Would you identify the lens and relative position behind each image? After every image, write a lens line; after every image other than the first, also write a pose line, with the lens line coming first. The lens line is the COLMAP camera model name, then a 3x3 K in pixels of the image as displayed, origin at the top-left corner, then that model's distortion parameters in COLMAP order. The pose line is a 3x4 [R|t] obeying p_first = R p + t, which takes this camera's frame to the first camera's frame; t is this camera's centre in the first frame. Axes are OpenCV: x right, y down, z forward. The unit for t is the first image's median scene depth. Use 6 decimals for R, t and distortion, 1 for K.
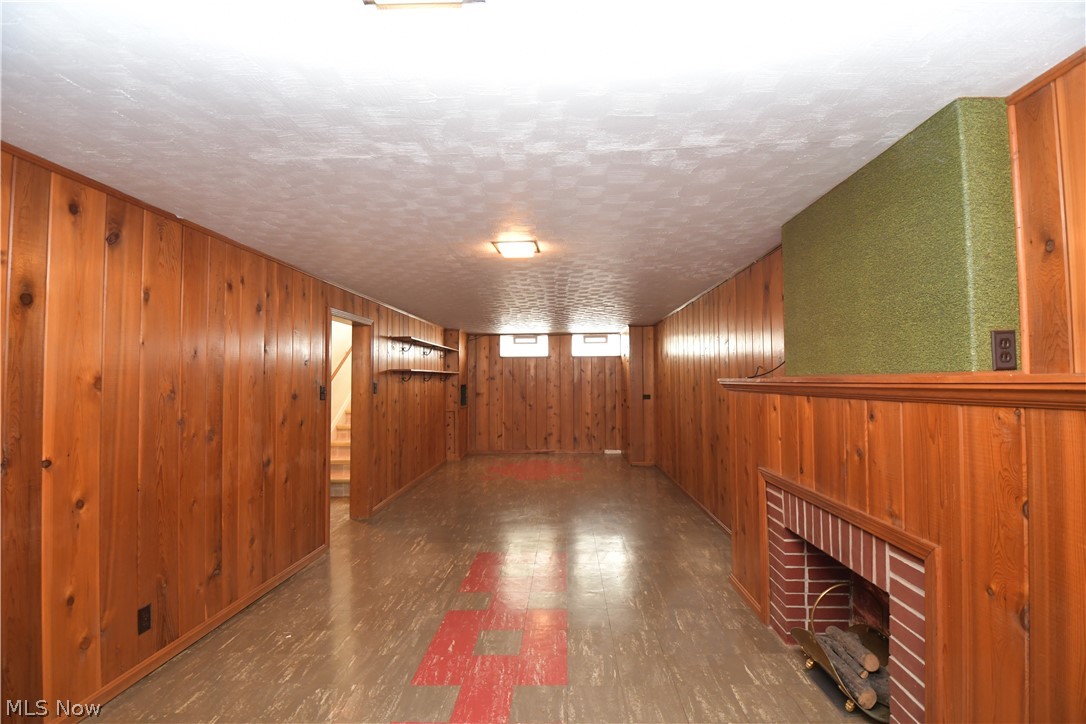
lens RADIAL K [[477.3, 0, 544.8], [0, 477.3, 364.7], [0, 0, 1]] dist [0.002113, -0.015567]
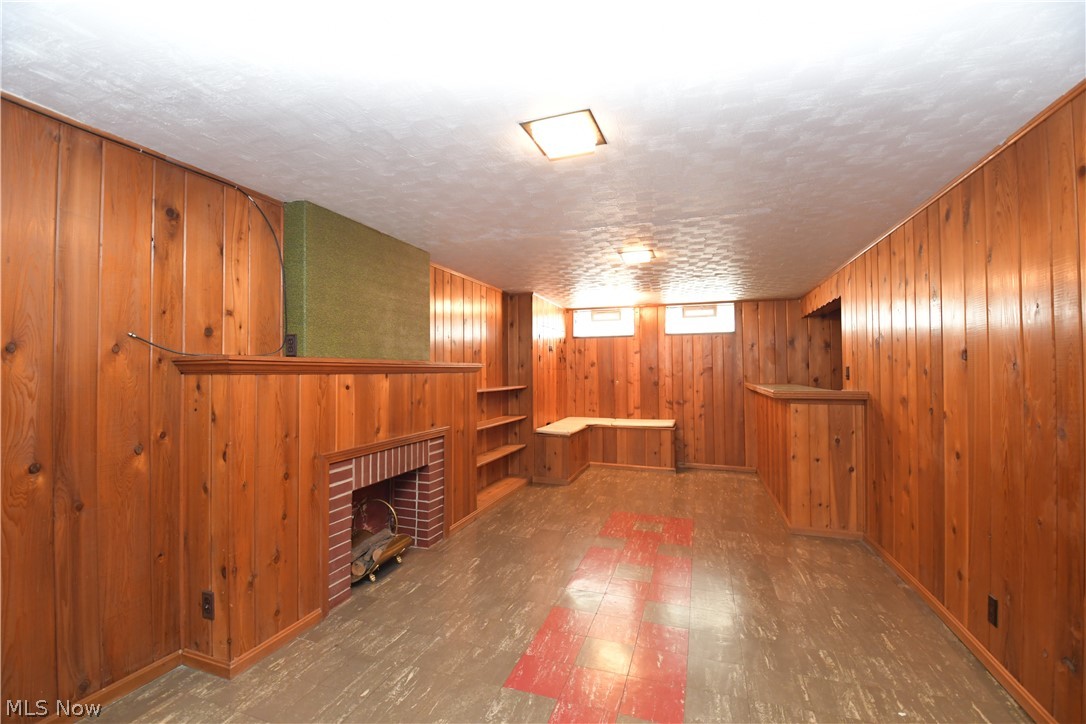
lens RADIAL K [[477.3, 0, 542.7], [0, 477.3, 362.5], [0, 0, 1]] dist [0.002113, -0.015567]
pose [[-0.960719, 0.016451, 0.277034, -0.269758], [0.002175, 0.998657, -0.051761, 0.103970], [-0.277514, -0.049125, -0.959465, 2.160724]]
